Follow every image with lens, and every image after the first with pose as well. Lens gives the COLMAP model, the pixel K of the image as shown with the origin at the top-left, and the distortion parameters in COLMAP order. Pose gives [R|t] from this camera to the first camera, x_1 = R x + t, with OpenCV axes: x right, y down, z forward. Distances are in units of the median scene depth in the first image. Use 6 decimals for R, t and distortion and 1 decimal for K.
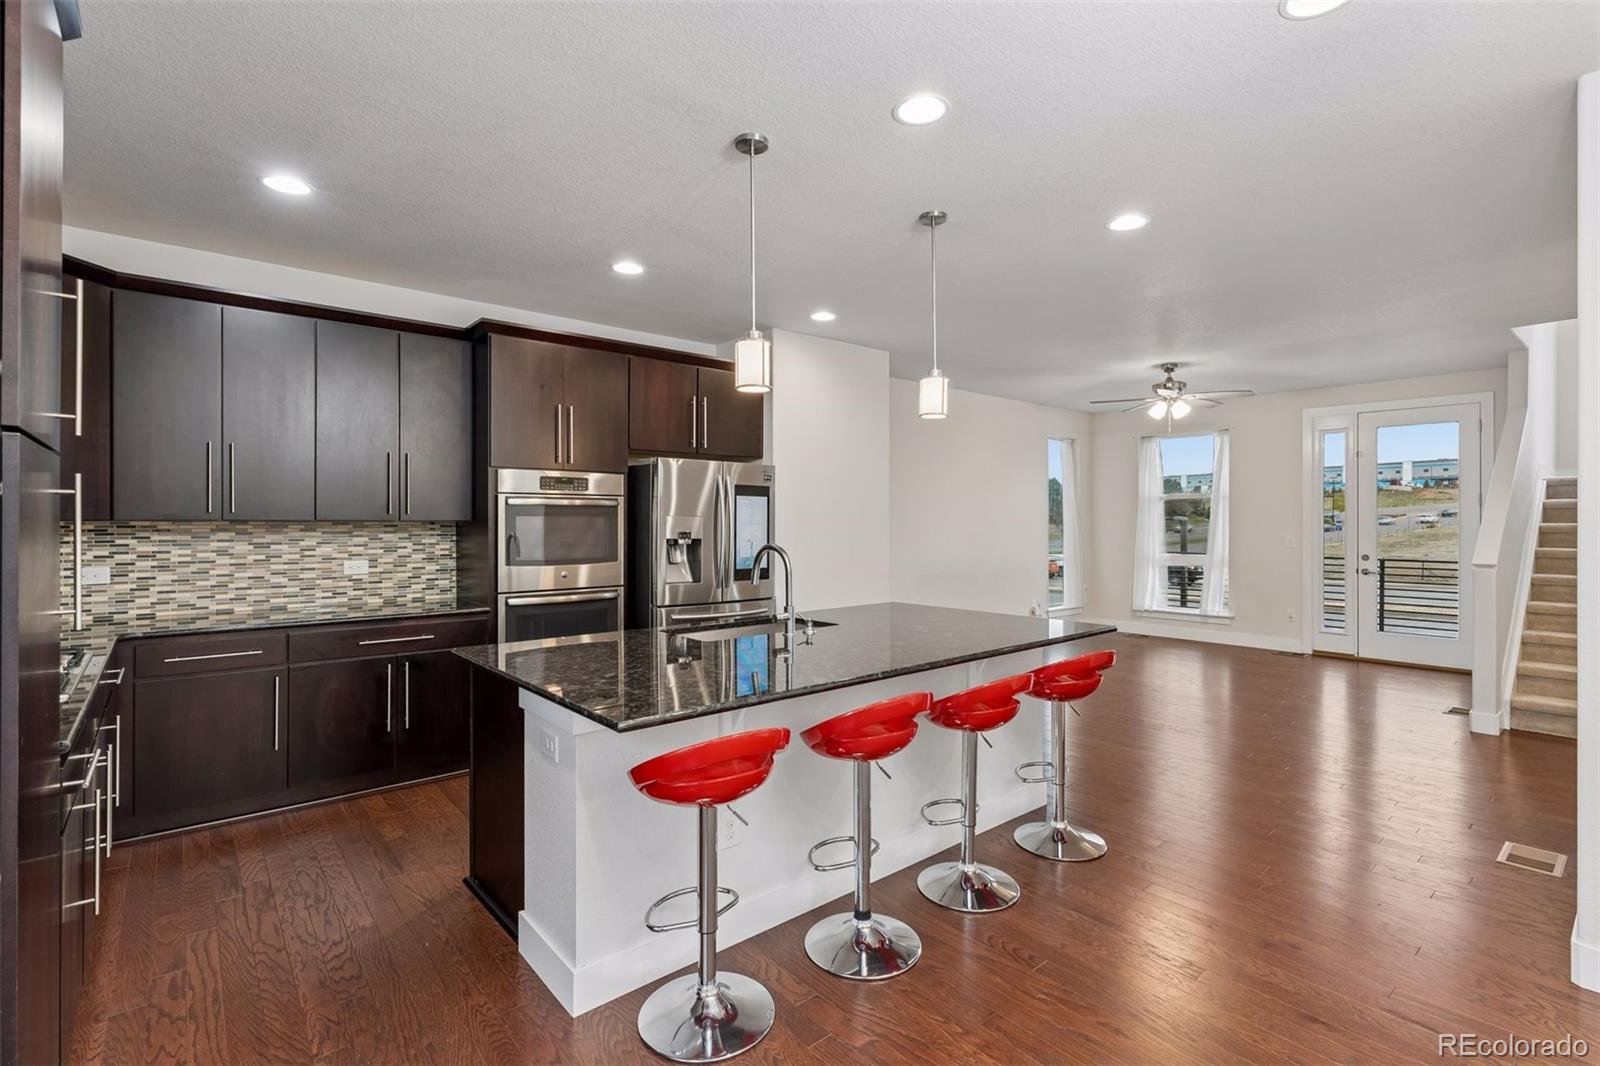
lens RADIAL K [[738.8, 0, 806.2], [0, 738.8, 517.1], [0, 0, 1]] dist [-0.000776, 0.000833]
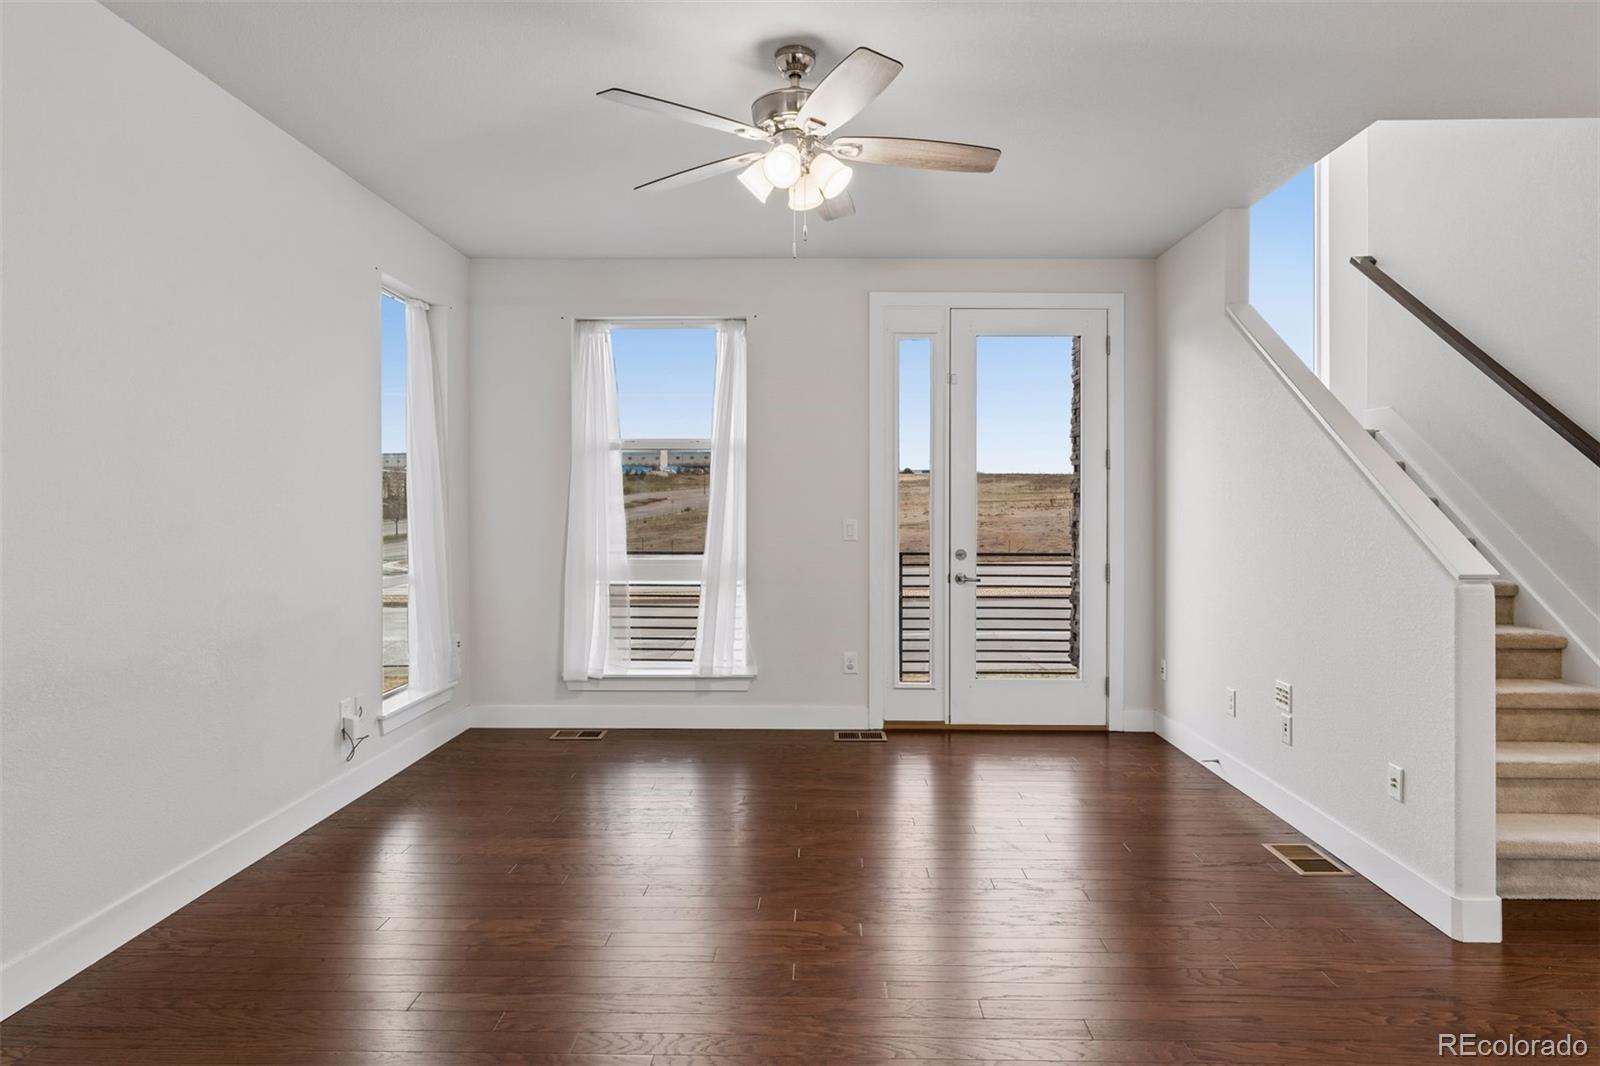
lens RADIAL K [[875.4, 0, 810.6], [0, 875.4, 503.6], [0, 0, 1]] dist [0.002896, -0.003155]
pose [[0.656318, 0.001231, 0.754483, 0.254318], [-0.004051, 0.999990, 0.001893, 0.022331], [-0.754473, -0.004298, 0.656317, 1.056920]]
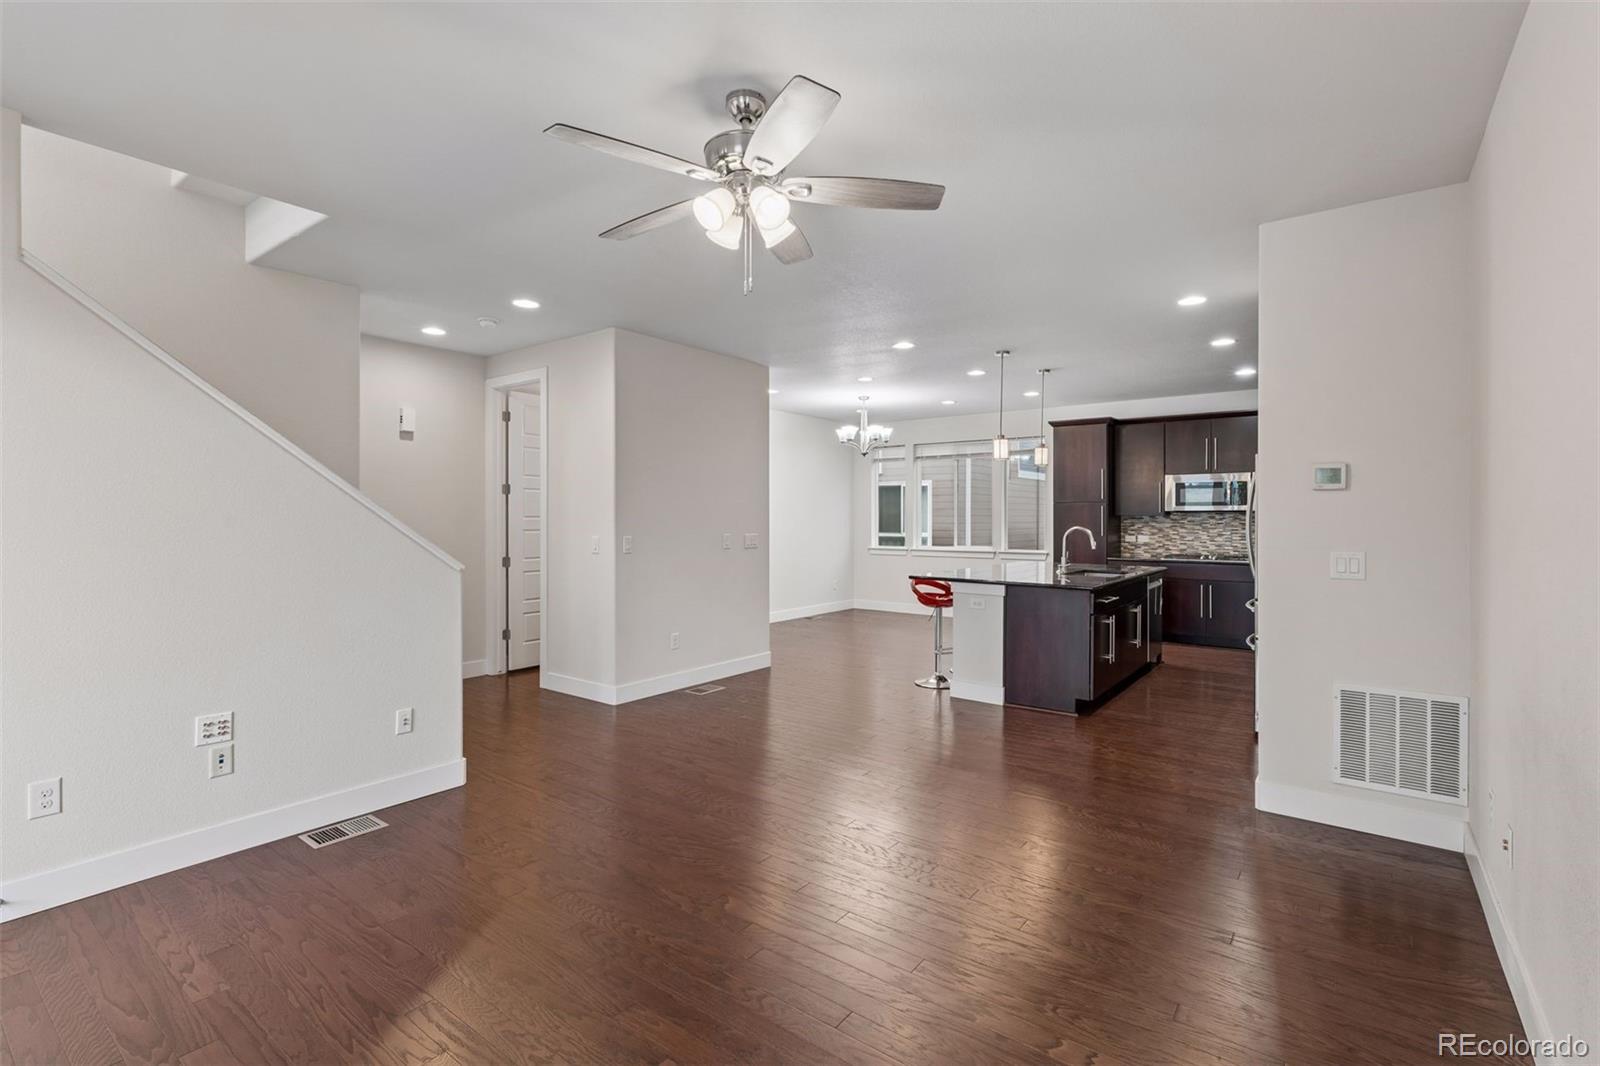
lens RADIAL K [[738.8, 0, 798.8], [0, 738.8, 518.5], [0, 0, 1]] dist [-0.000776, 0.000833]
pose [[-0.976456, -0.002756, -0.215697, 0.809111], [-0.002781, 0.999996, -0.000190, 0.013089], [0.215697, 0.000415, -0.976460, 2.034960]]
